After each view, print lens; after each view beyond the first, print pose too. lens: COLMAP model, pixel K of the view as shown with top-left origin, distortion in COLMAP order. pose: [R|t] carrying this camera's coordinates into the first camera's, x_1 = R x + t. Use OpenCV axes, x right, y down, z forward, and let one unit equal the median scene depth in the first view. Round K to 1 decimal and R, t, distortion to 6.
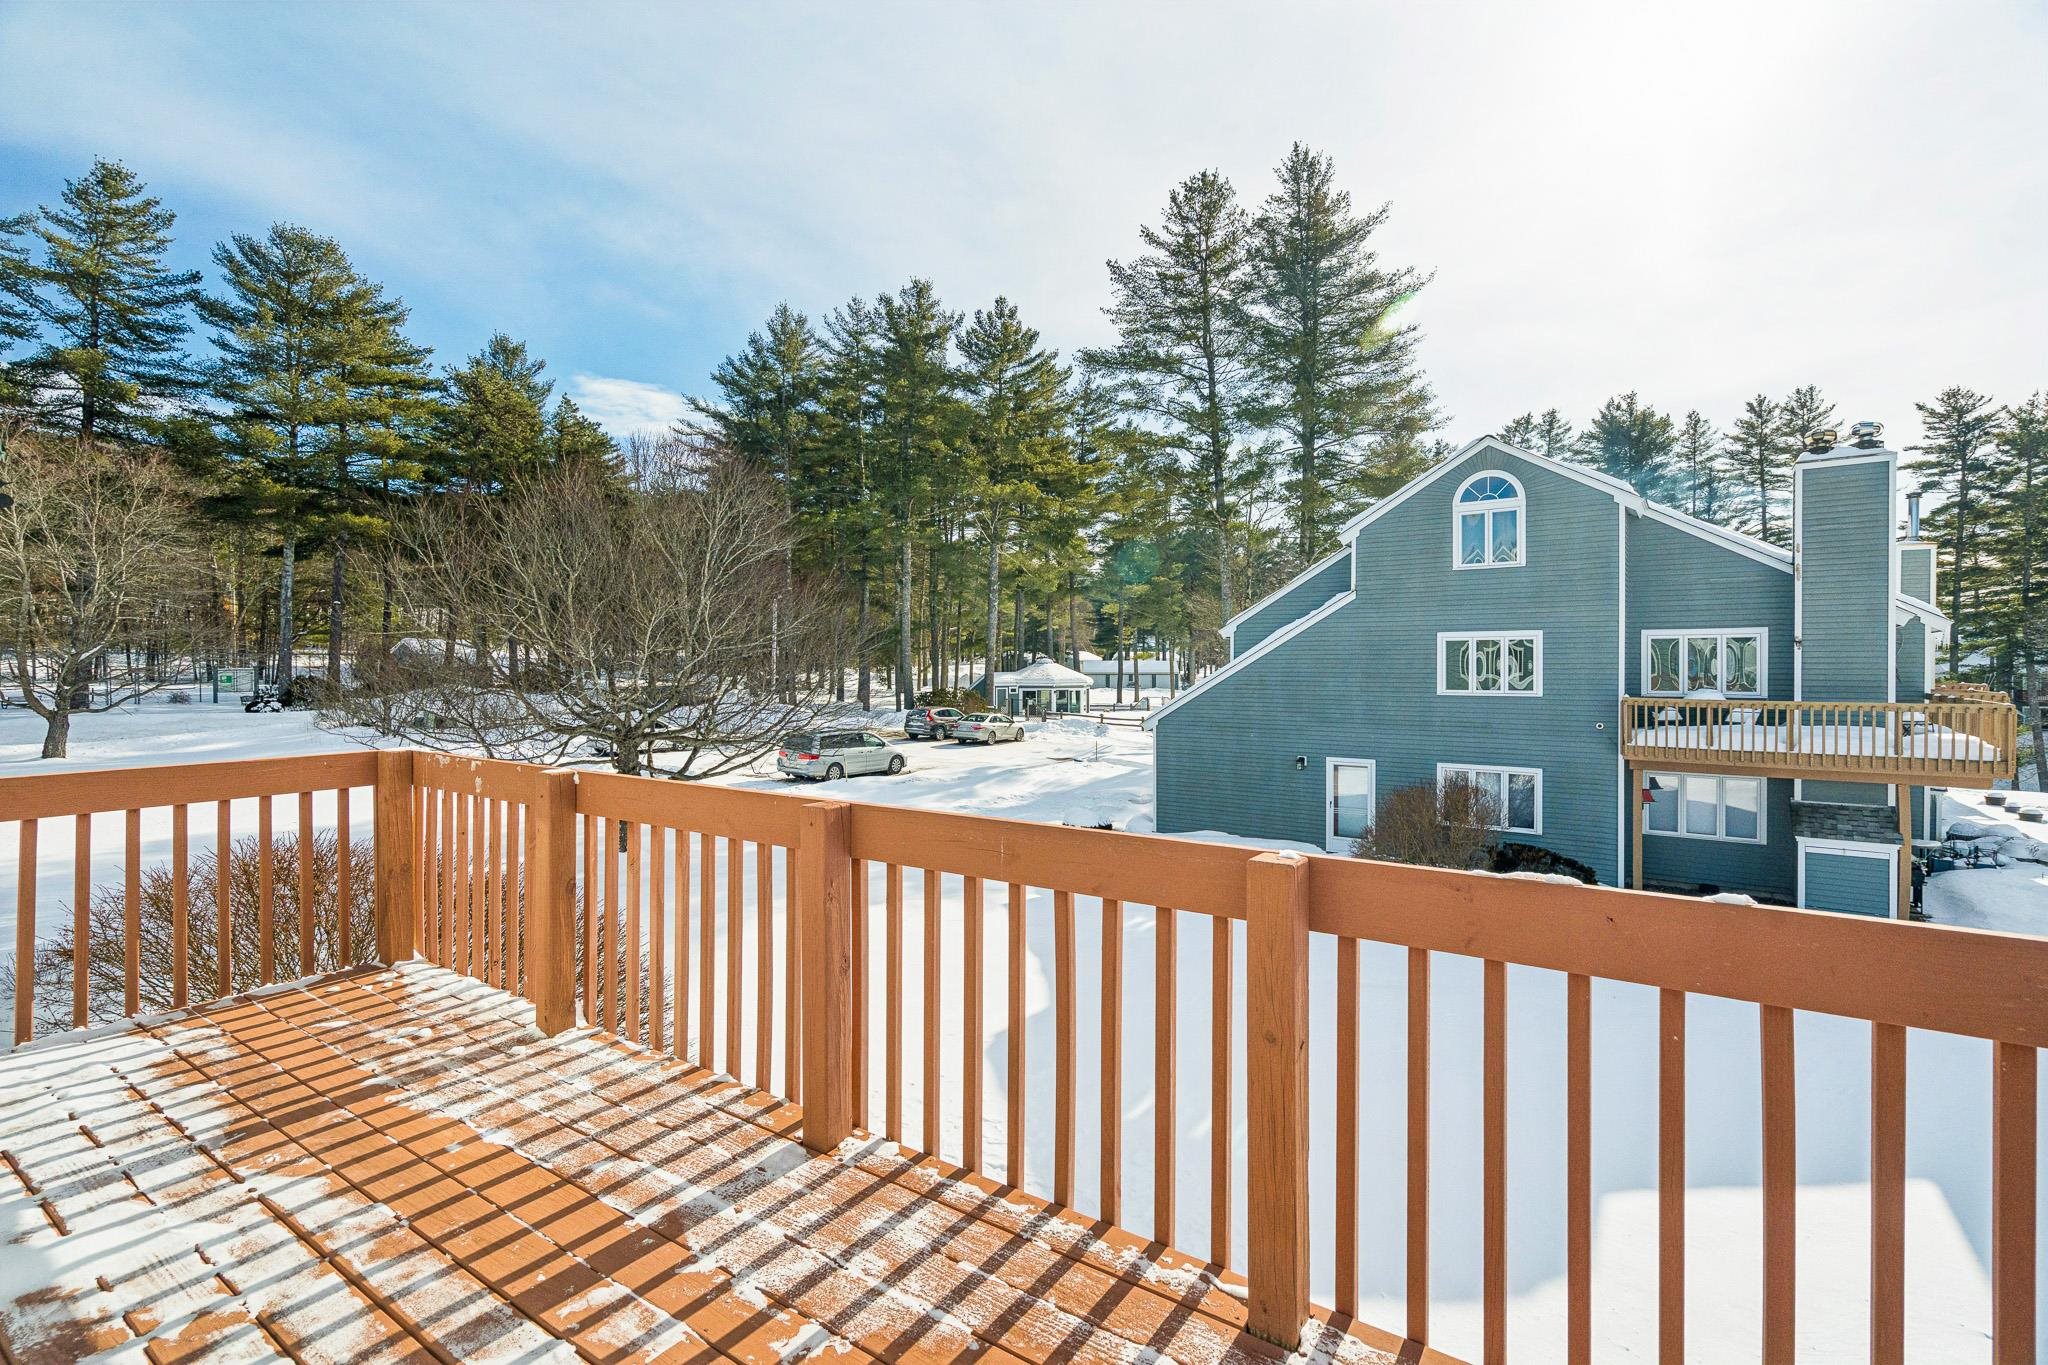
lens RADIAL K [[915.2, 0, 1027.4], [0, 915.2, 653.7], [0, 0, 1]] dist [-0.003168, 0.000246]
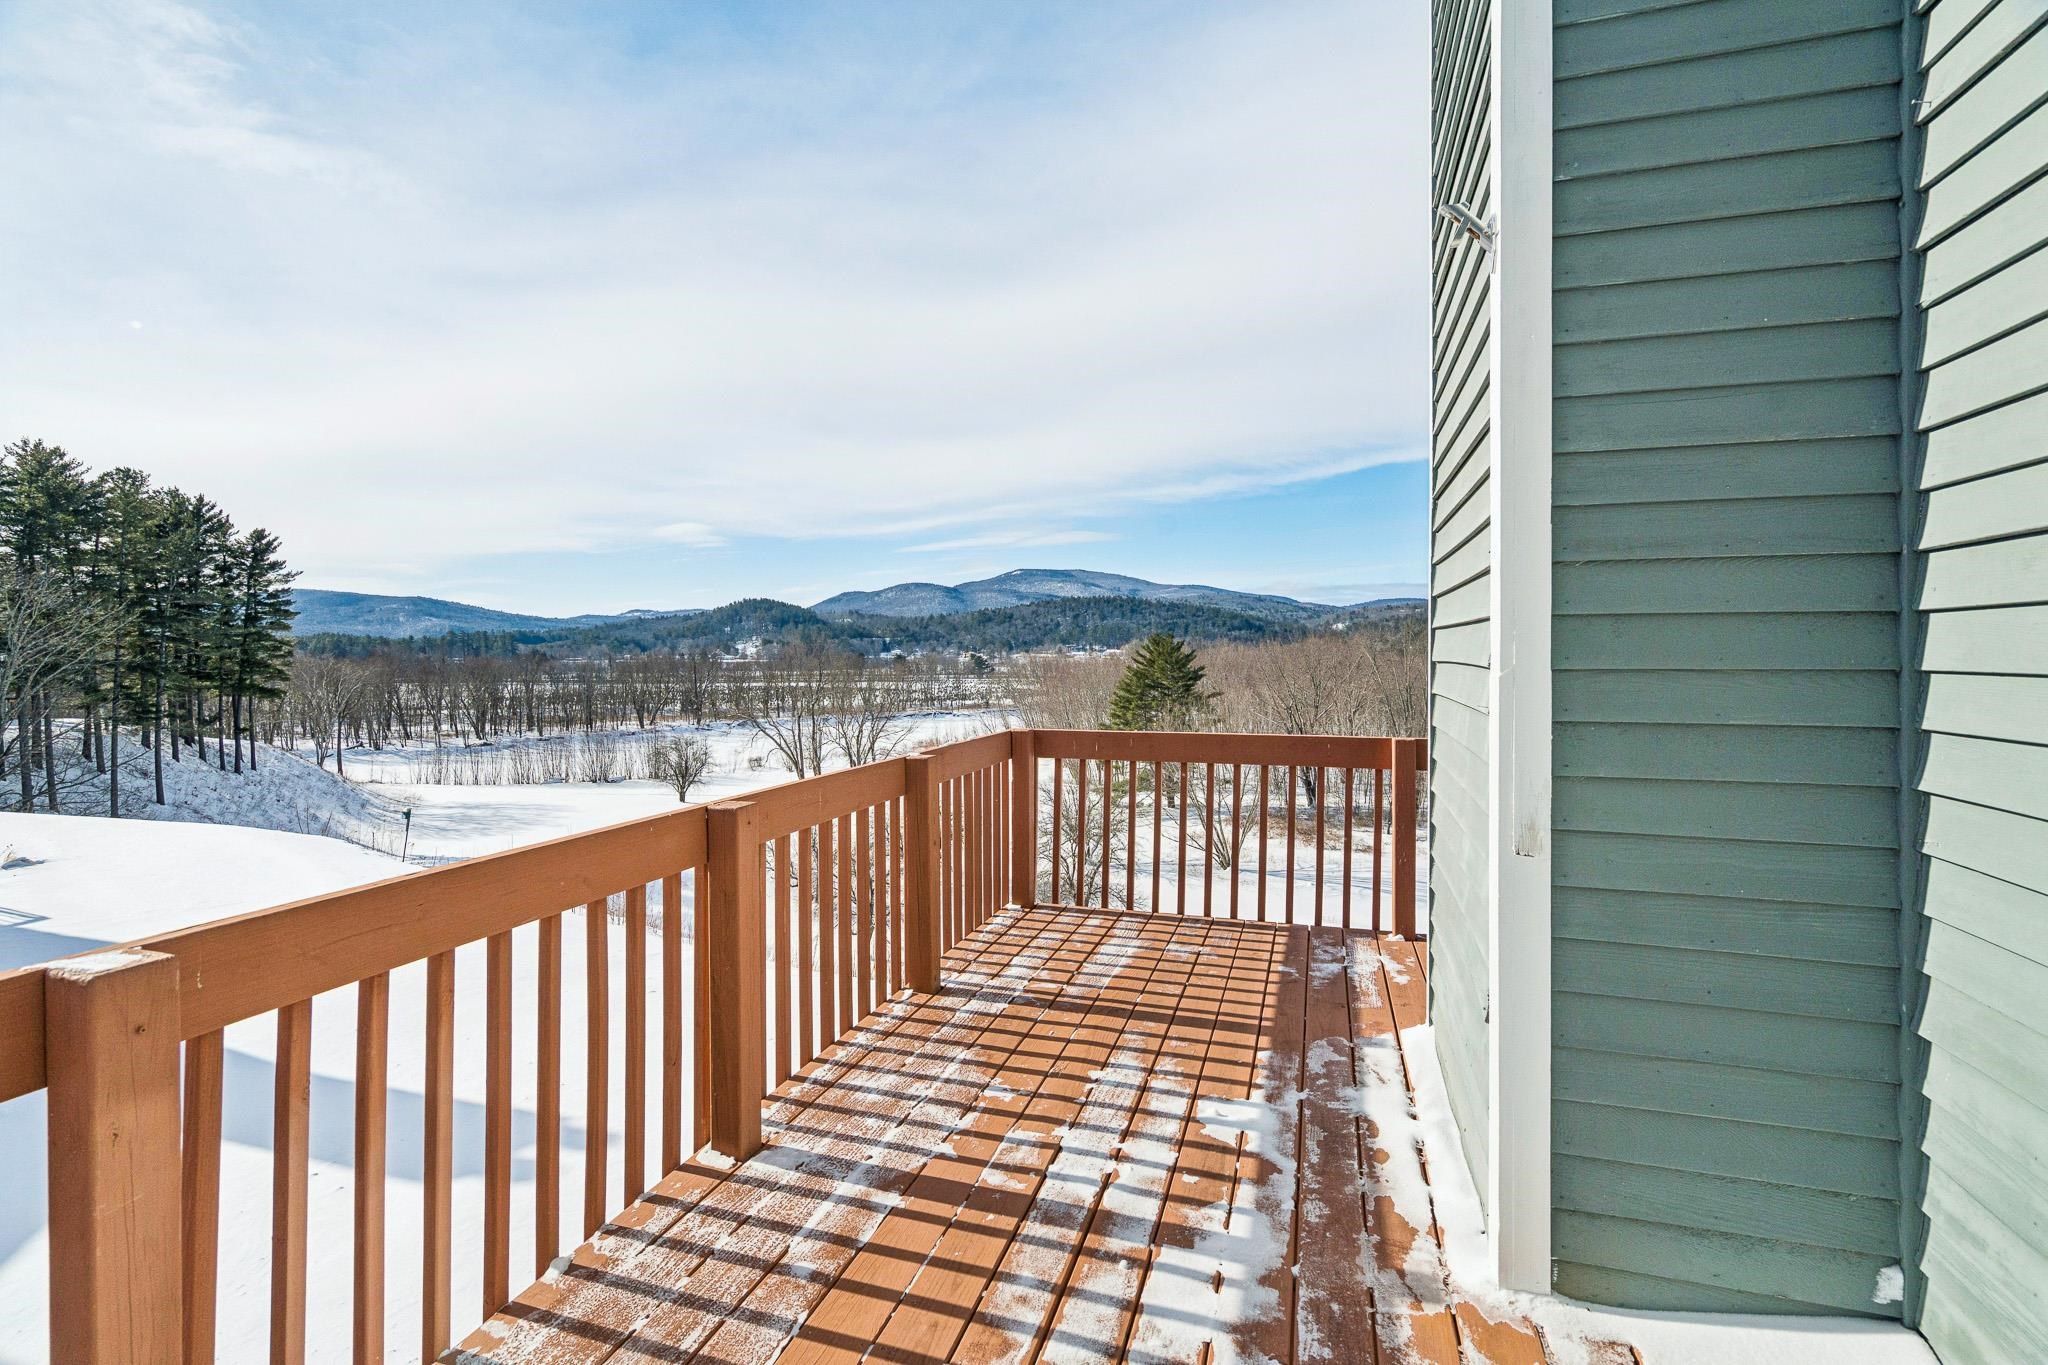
lens RADIAL K [[955.5, 0, 1026.6], [0, 955.5, 668.0], [0, 0, 1]] dist [-0.003601, 0.000169]
pose [[-0.278786, -0.015741, 0.960224, -0.200655], [-0.000100, 0.999866, 0.016362, 0.001606], [-0.960353, 0.004466, -0.278750, 0.157286]]
